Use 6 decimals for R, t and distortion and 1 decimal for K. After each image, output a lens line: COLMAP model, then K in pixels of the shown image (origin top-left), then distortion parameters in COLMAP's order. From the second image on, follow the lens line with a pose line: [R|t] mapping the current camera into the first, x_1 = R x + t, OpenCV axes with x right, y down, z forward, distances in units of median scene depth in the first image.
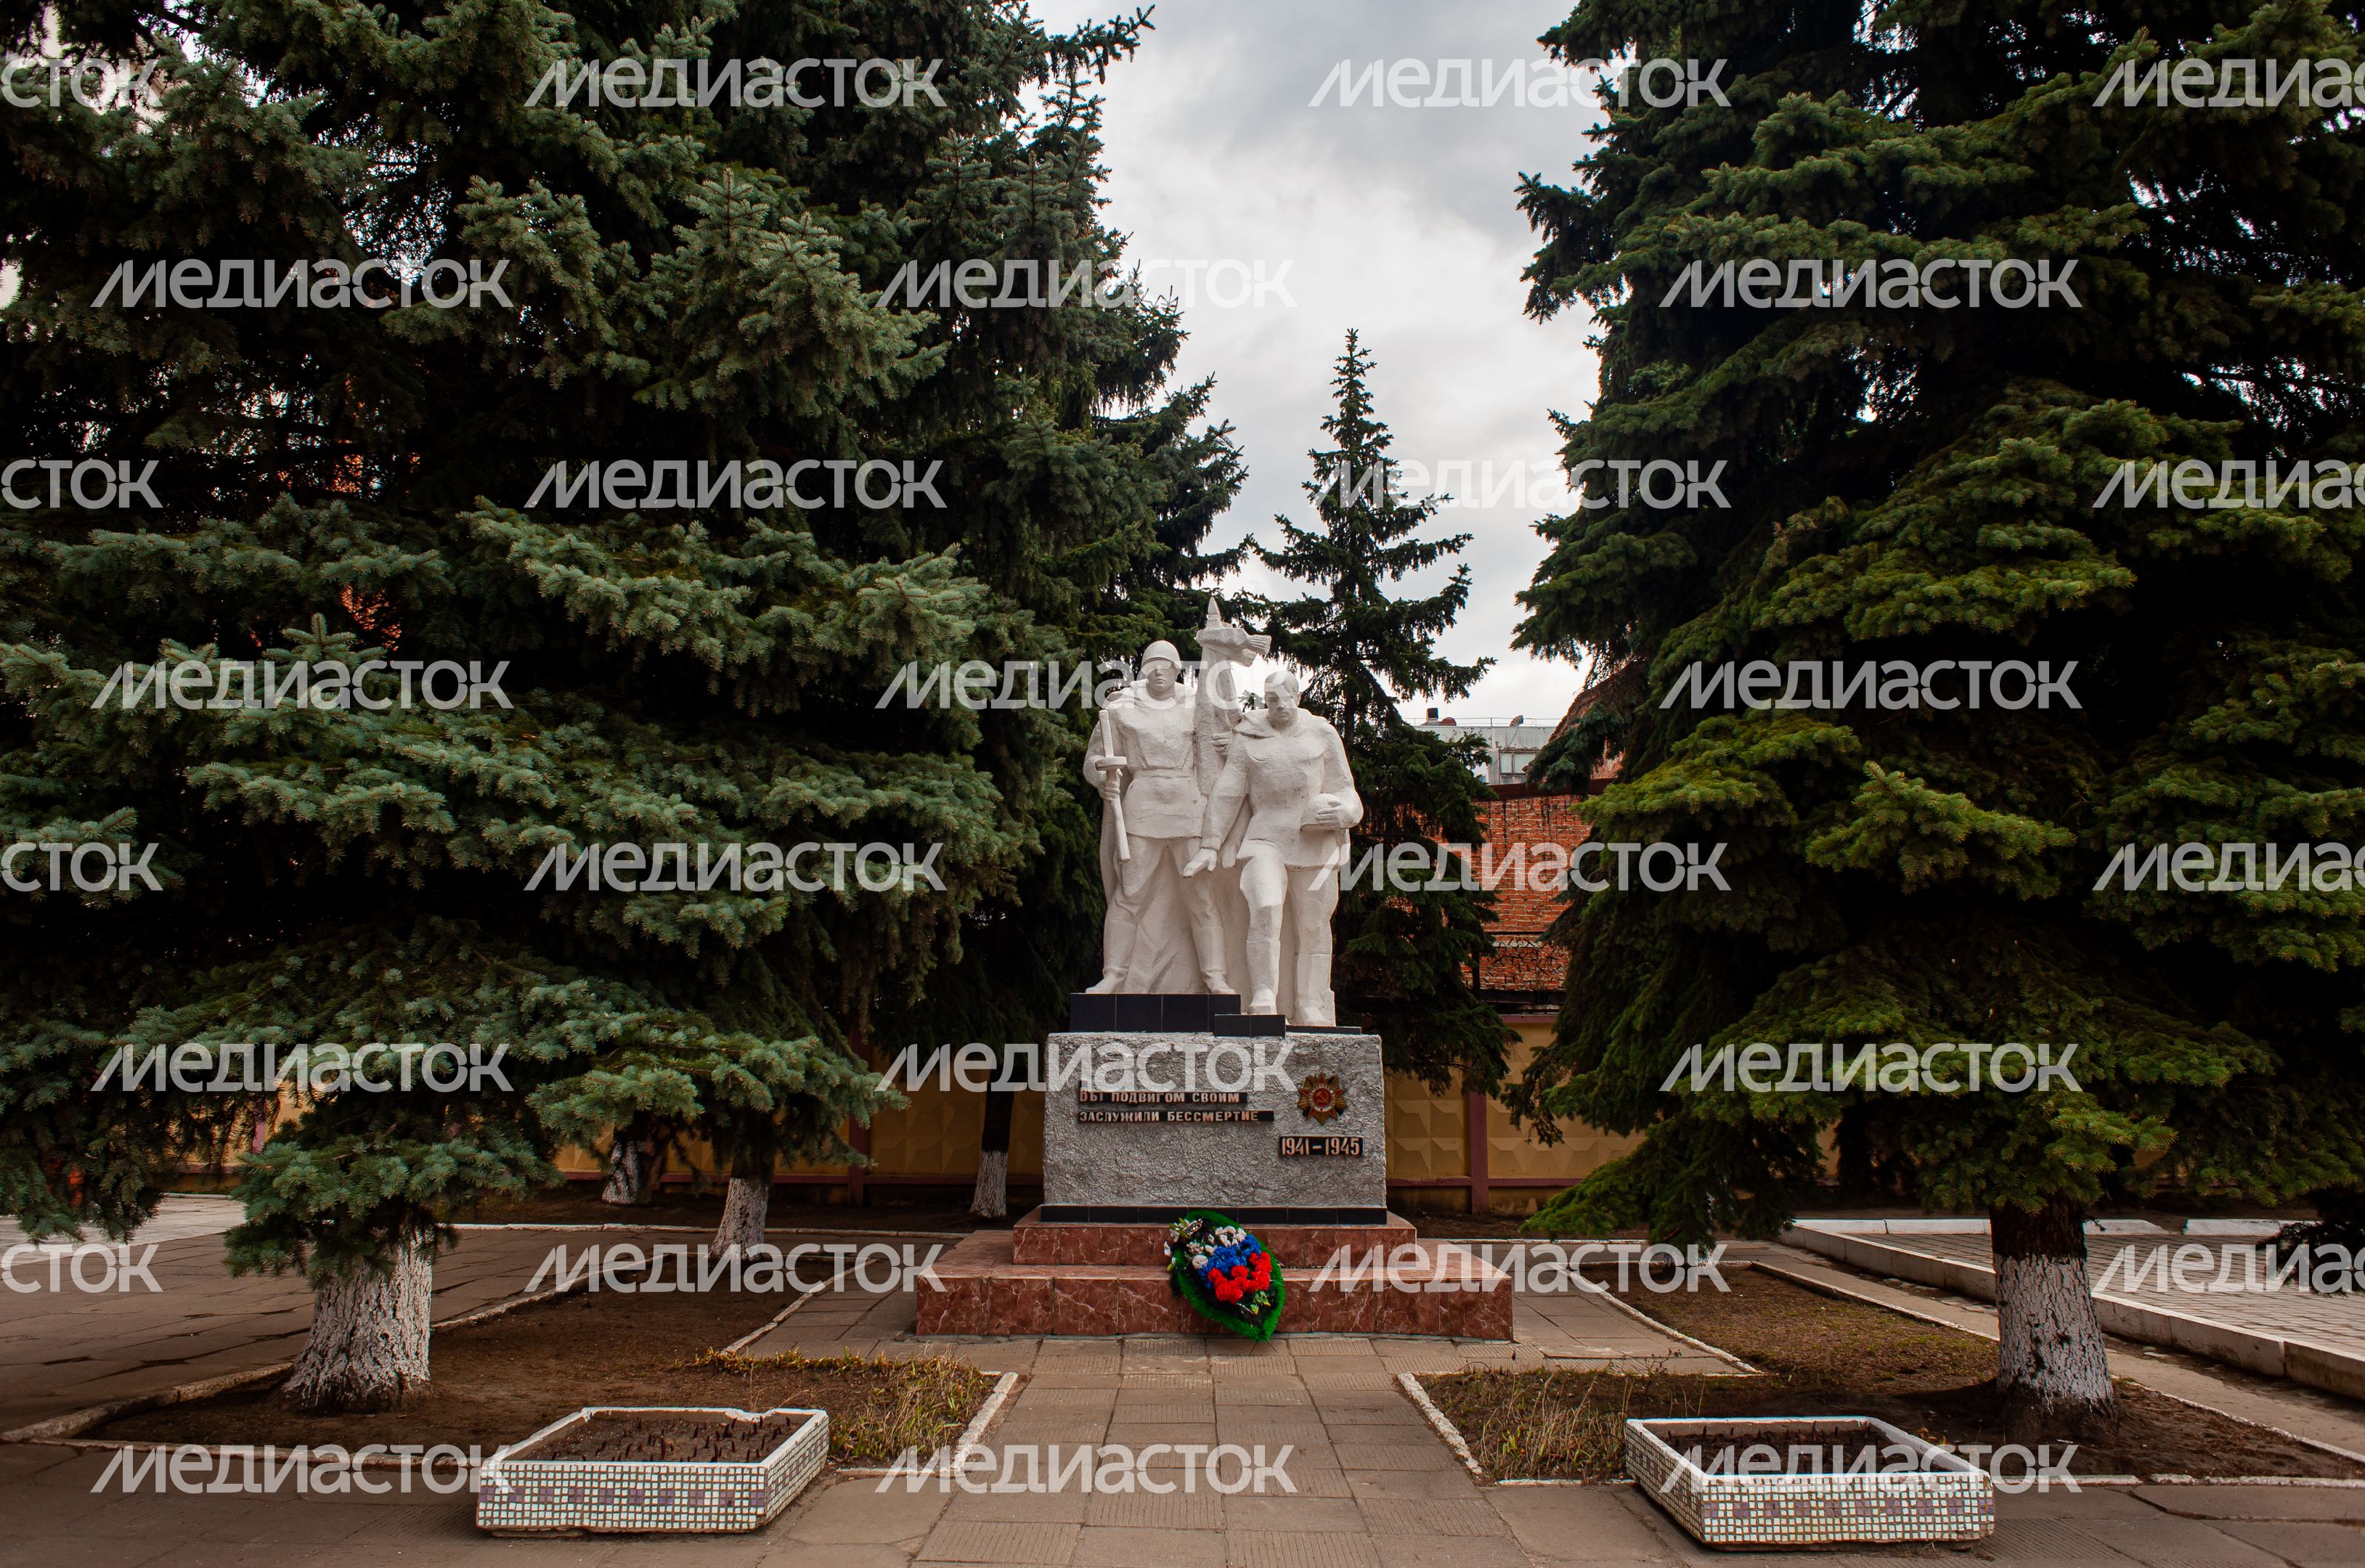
lens RADIAL K [[1640.4, 0, 1182.5], [0, 1640.4, 784.0], [0, 0, 1]] dist [-0.091281, 0.093415]
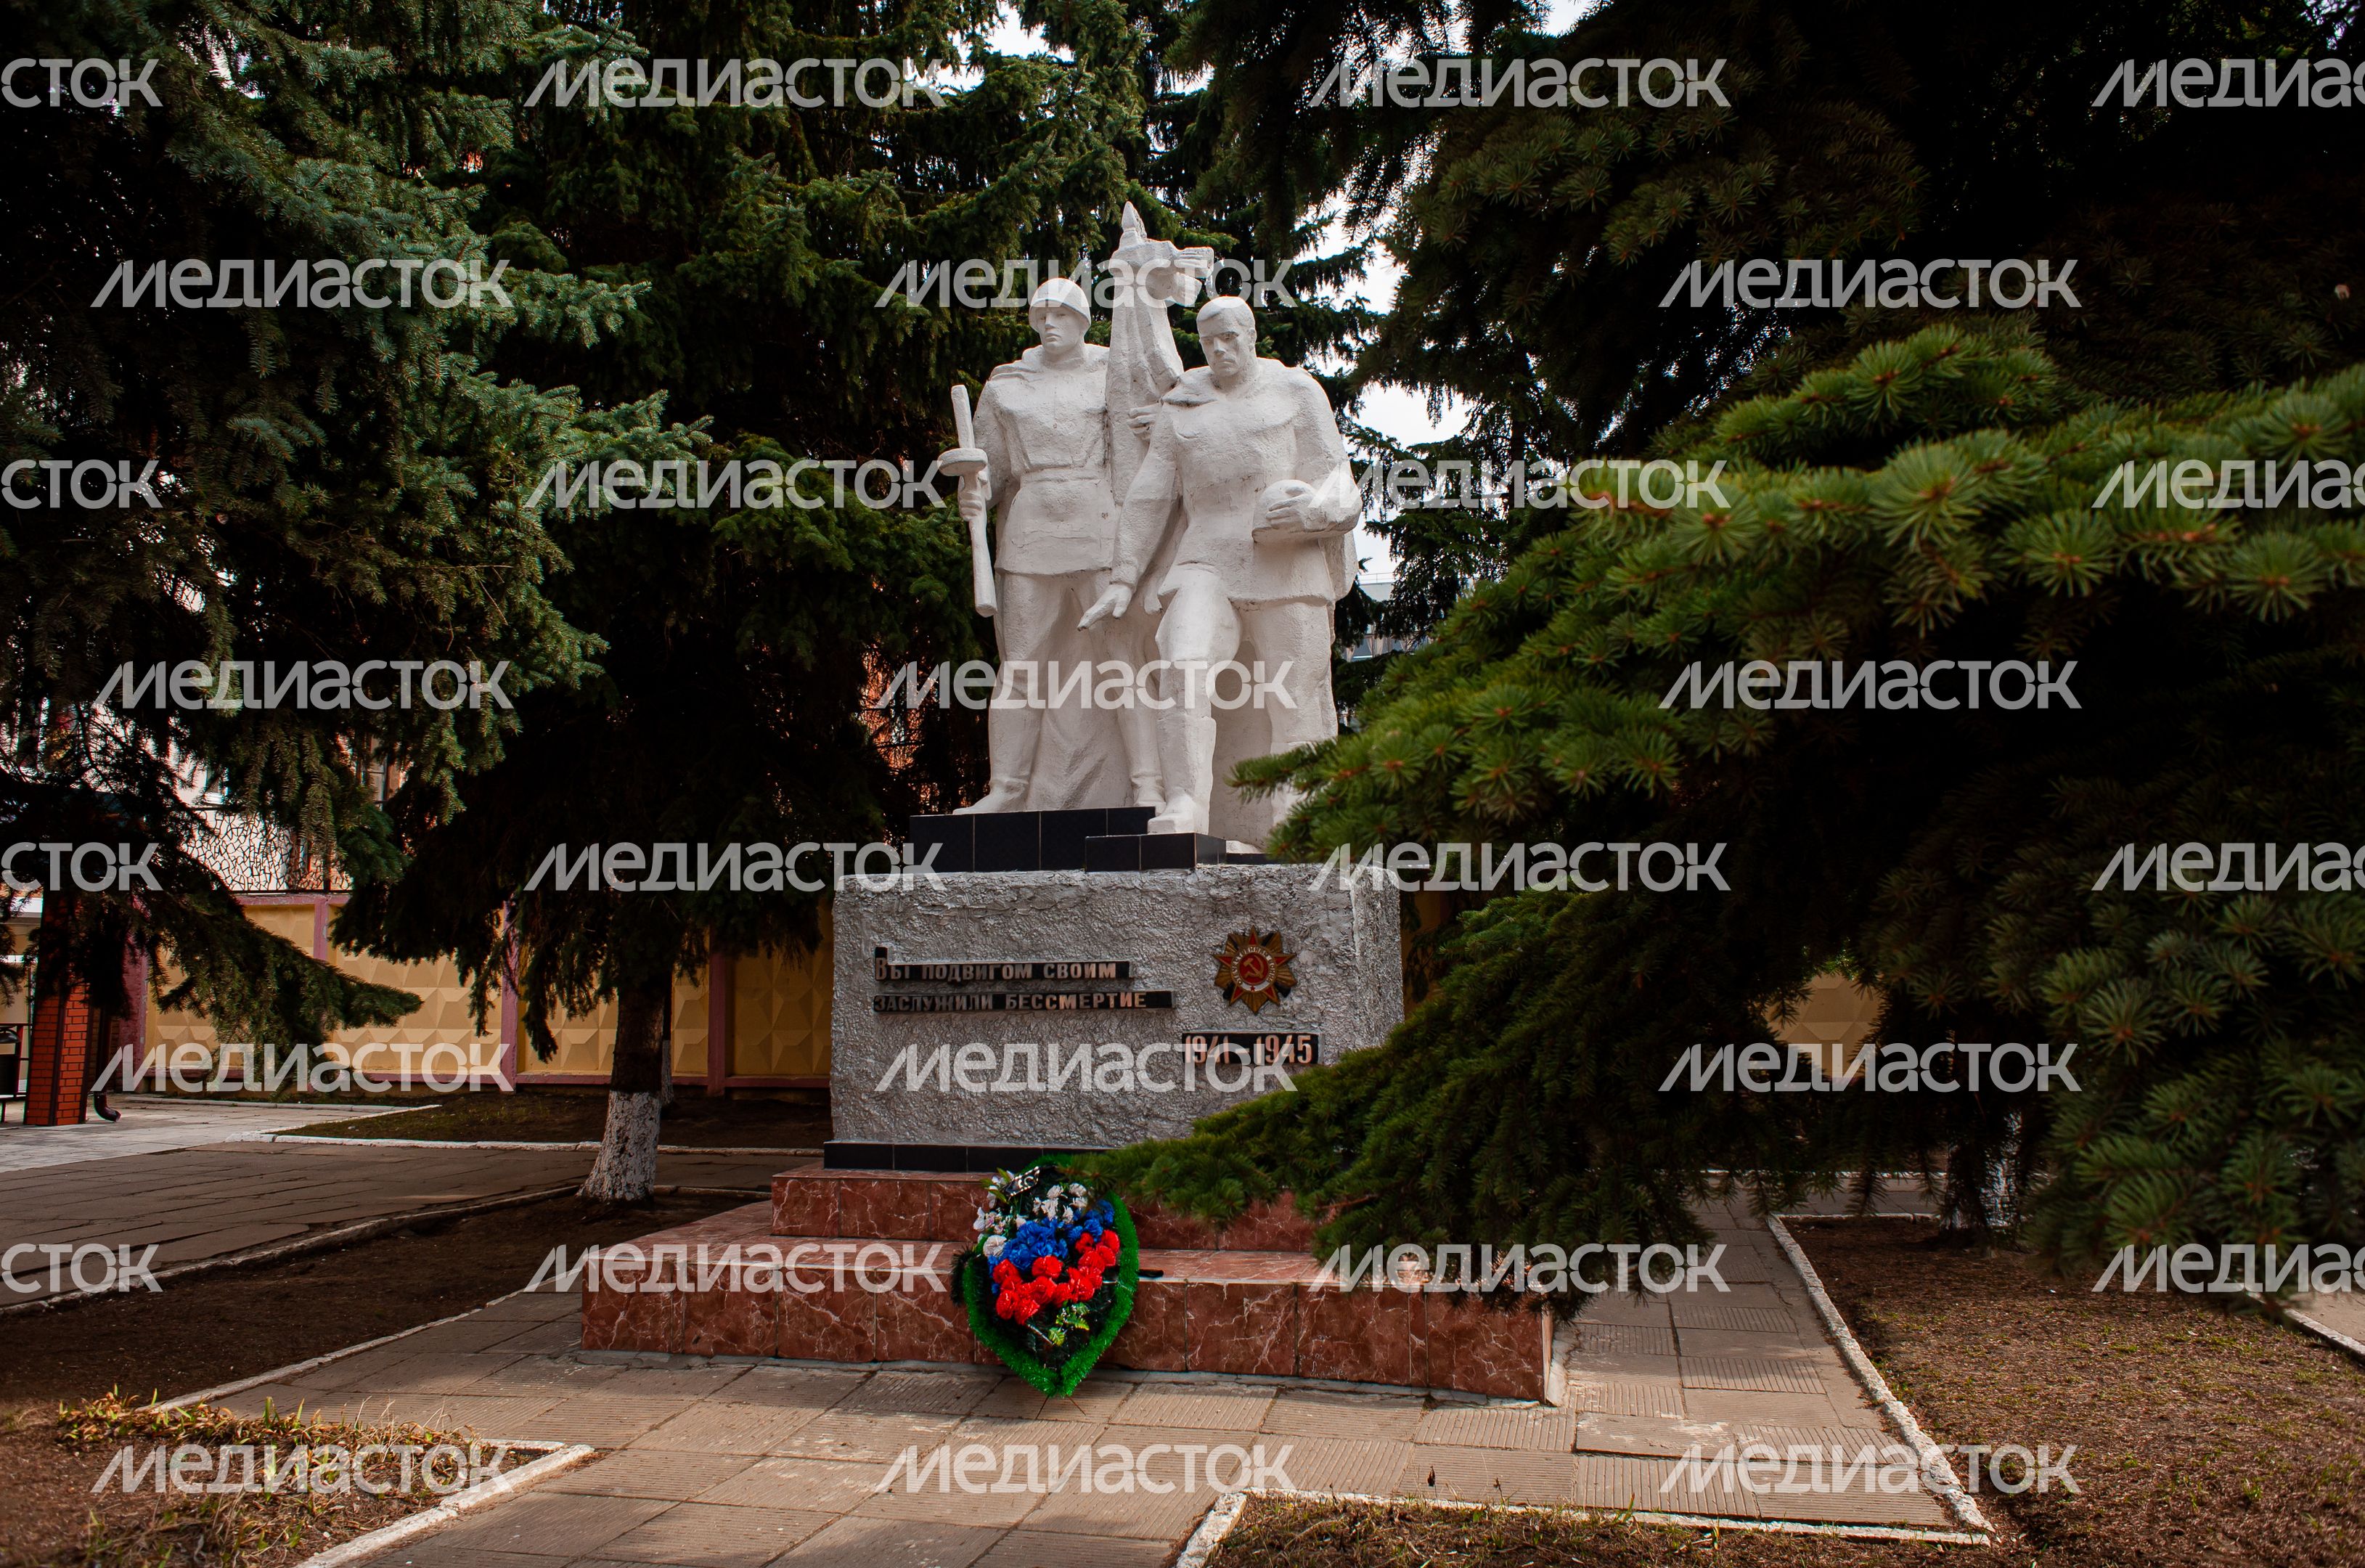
lens RADIAL K [[1659.4, 0, 1196.1], [0, 1659.4, 782.9], [0, 0, 1]] dist [-0.084502, 0.080843]
pose [[0.975747, -0.040178, -0.215184, 0.197434], [0.054514, 0.996642, 0.061106, 0.086094], [0.212006, -0.071354, 0.974660, 0.408827]]
